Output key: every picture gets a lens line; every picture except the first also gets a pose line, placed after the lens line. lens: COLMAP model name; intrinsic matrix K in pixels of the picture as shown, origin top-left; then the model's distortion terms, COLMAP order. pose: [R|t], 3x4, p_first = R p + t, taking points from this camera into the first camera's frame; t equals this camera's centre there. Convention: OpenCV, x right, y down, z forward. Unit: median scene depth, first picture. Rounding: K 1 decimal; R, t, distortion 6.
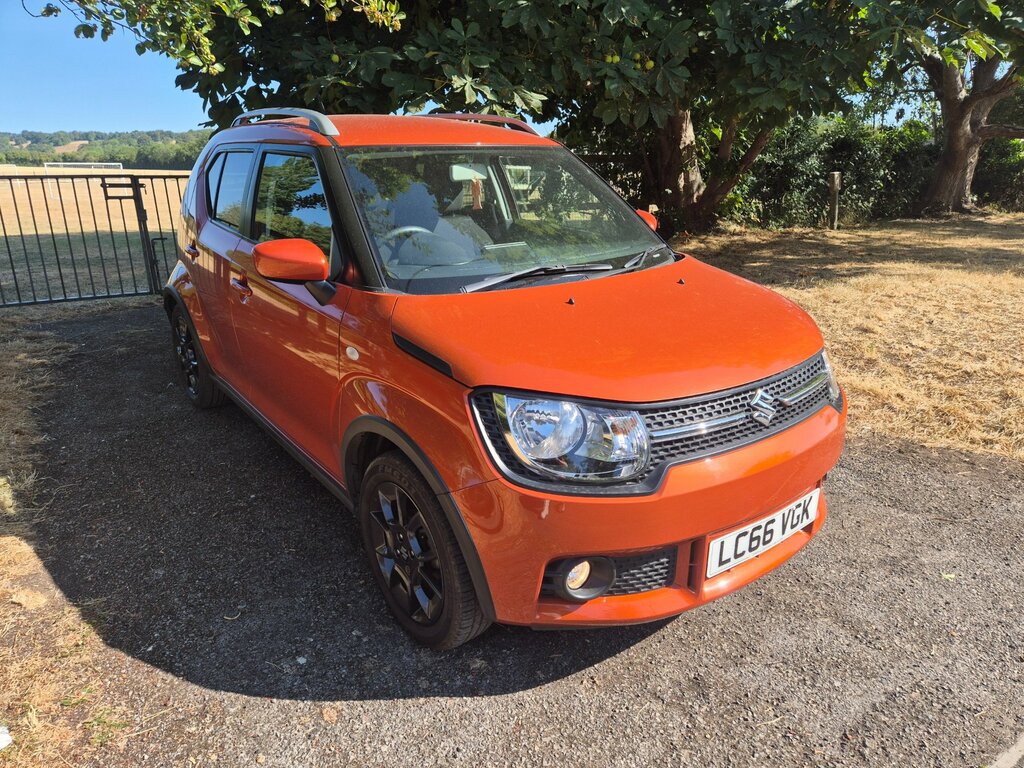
lens RADIAL K [[780.2, 0, 513.6], [0, 780.2, 396.0], [0, 0, 1]] dist [0.058152, -0.052078]
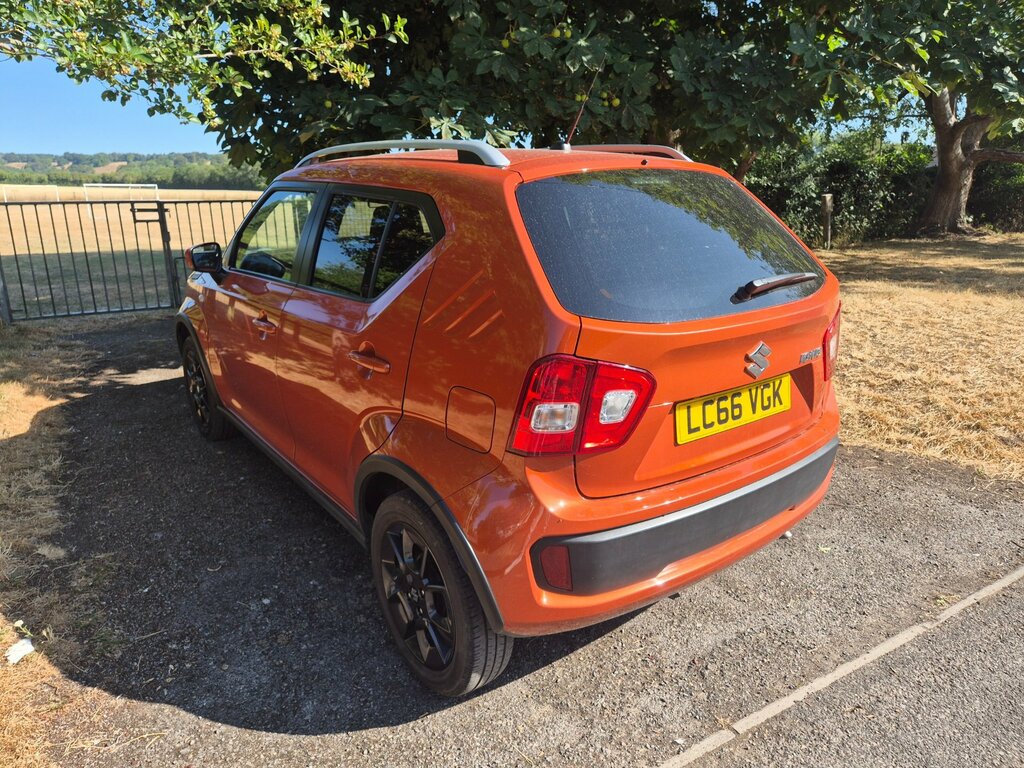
lens RADIAL K [[801.9, 0, 512.0], [0, 801.9, 384.0], [0, 0, 1]] dist [0.031618, -0.003070]
pose [[0.999010, 0.008272, -0.043702, 0.076947], [-0.010028, 0.999144, -0.040122, 0.020652], [0.043333, 0.040520, 0.998239, -0.116508]]
